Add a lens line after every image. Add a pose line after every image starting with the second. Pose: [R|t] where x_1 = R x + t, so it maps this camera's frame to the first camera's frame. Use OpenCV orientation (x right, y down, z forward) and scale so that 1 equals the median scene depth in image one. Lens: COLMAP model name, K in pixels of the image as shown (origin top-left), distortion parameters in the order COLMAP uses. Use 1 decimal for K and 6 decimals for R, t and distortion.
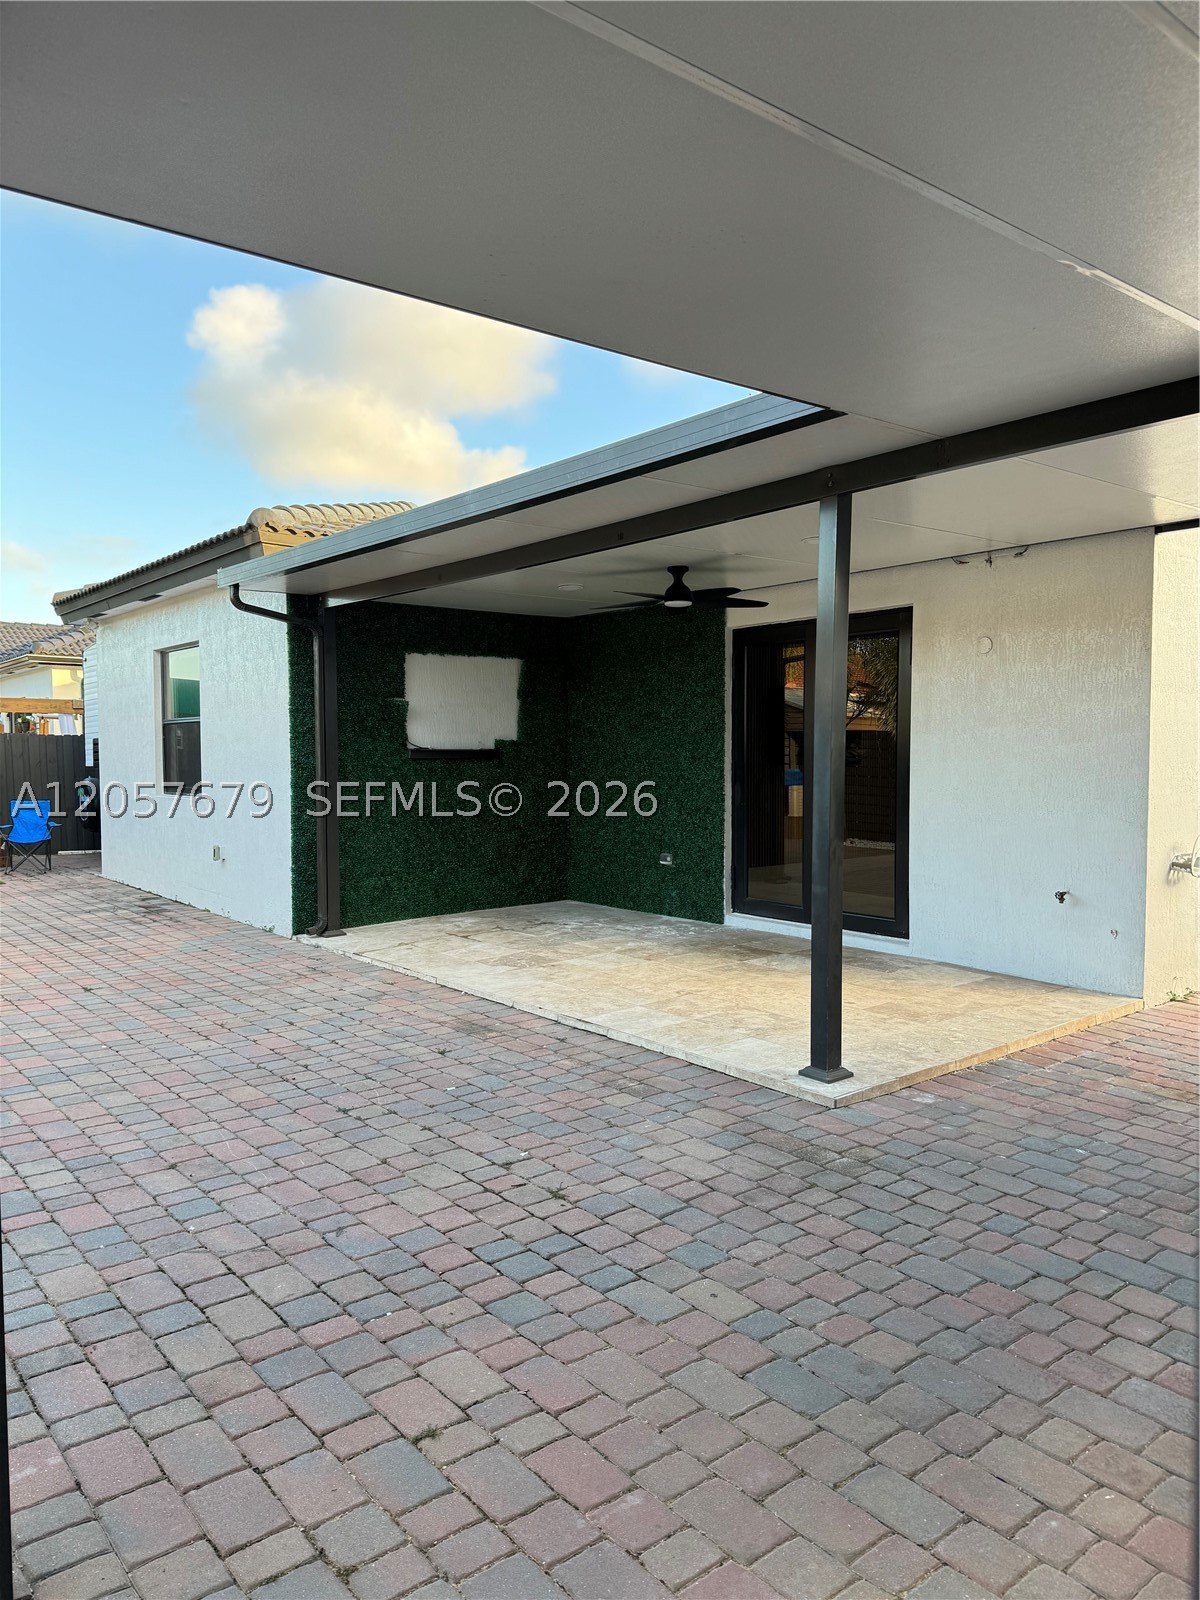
lens RADIAL K [[1132.1, 0, 600.0], [0, 1132.1, 800.0], [0, 0, 1]] dist [0.067945, -0.089573]
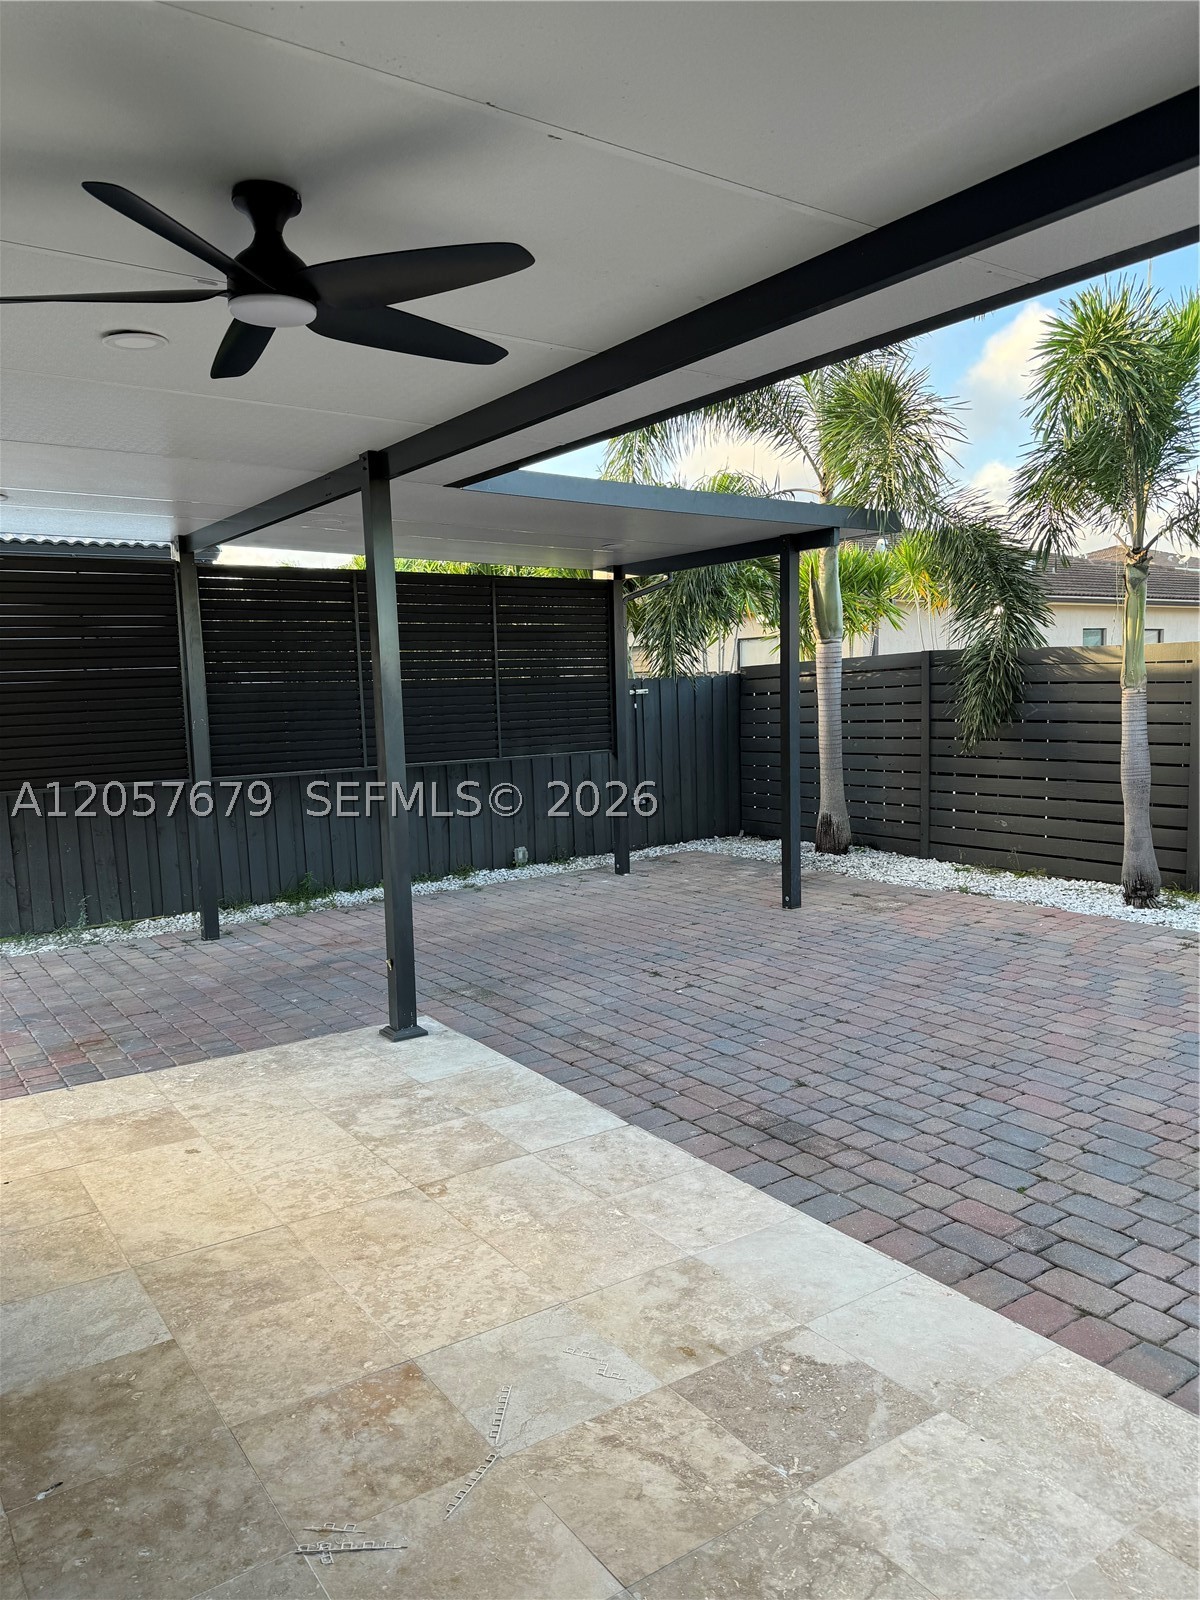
lens RADIAL K [[1132.1, 0, 600.0], [0, 1132.1, 800.0], [0, 0, 1]] dist [0.067945, -0.089573]
pose [[-0.996904, 0.022441, 0.075359, -0.069700], [0.033409, 0.988482, 0.147606, -0.126064], [-0.071179, 0.149667, -0.986171, 2.076980]]
